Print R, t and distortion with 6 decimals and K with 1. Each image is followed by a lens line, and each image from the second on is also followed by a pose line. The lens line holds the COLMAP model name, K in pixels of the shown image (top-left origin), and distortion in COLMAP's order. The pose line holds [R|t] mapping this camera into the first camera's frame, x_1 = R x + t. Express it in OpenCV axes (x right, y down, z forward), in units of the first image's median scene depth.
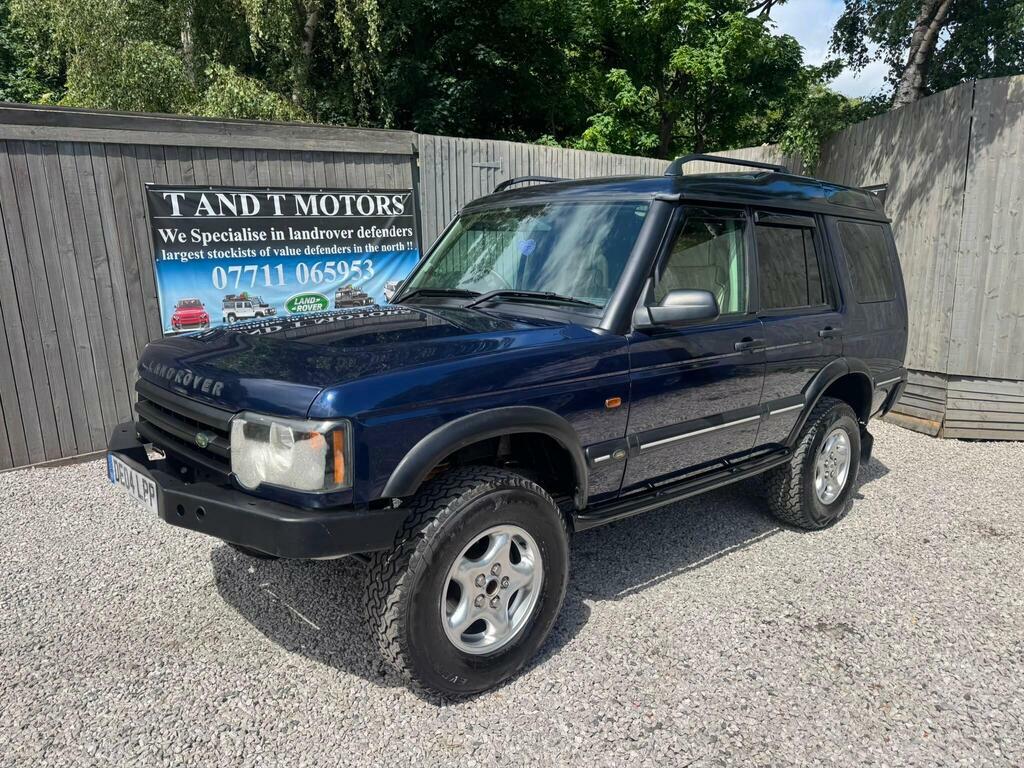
lens RADIAL K [[655.8, 0, 509.7], [0, 655.8, 385.8], [0, 0, 1]] dist [0.019767, -0.014031]
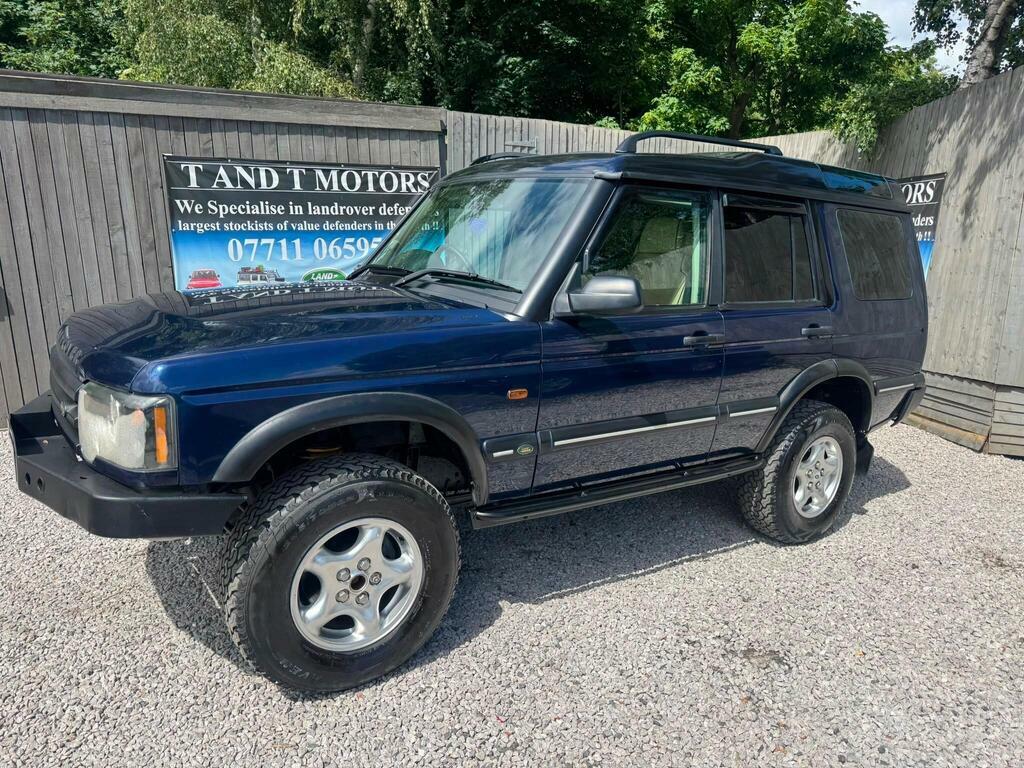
lens RADIAL K [[655.8, 0, 527.5], [0, 655.8, 380.9], [0, 0, 1]] dist [0.019767, -0.014031]
pose [[0.993903, 0.053607, -0.096350, 0.149250], [-0.052091, 0.998477, 0.018176, -0.006292], [0.097178, -0.013046, 0.995182, 0.043847]]
